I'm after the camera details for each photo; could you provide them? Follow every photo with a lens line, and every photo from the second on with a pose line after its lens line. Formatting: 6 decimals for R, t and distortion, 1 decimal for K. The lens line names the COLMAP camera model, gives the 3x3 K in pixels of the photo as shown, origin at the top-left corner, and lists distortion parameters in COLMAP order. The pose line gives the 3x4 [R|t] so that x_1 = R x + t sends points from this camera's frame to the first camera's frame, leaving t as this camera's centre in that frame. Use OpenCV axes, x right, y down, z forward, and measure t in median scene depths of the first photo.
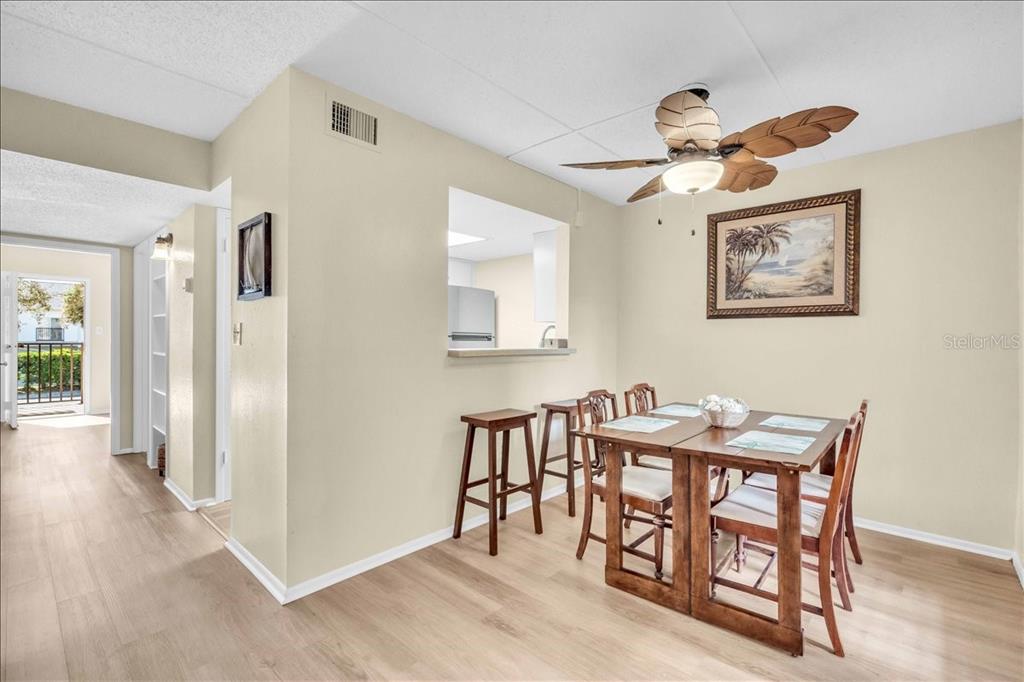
lens RADIAL K [[462.8, 0, 512.0], [0, 462.8, 341.0], [0, 0, 1]] dist [-0.000301, 0.000056]
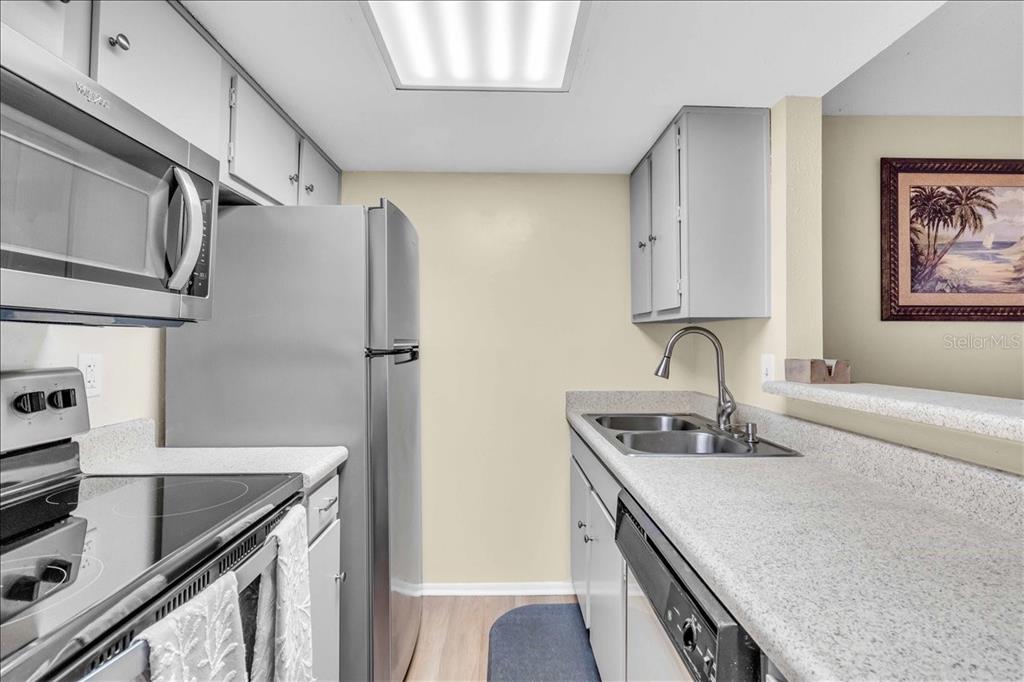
lens RADIAL K [[462.8, 0, 512.0], [0, 462.8, 341.0], [0, 0, 1]] dist [-0.000301, 0.000056]
pose [[0.730470, -0.006102, 0.682918, -0.416170], [0.005591, 0.999980, 0.002955, -0.025348], [-0.682922, 0.001660, 0.730489, 0.941113]]
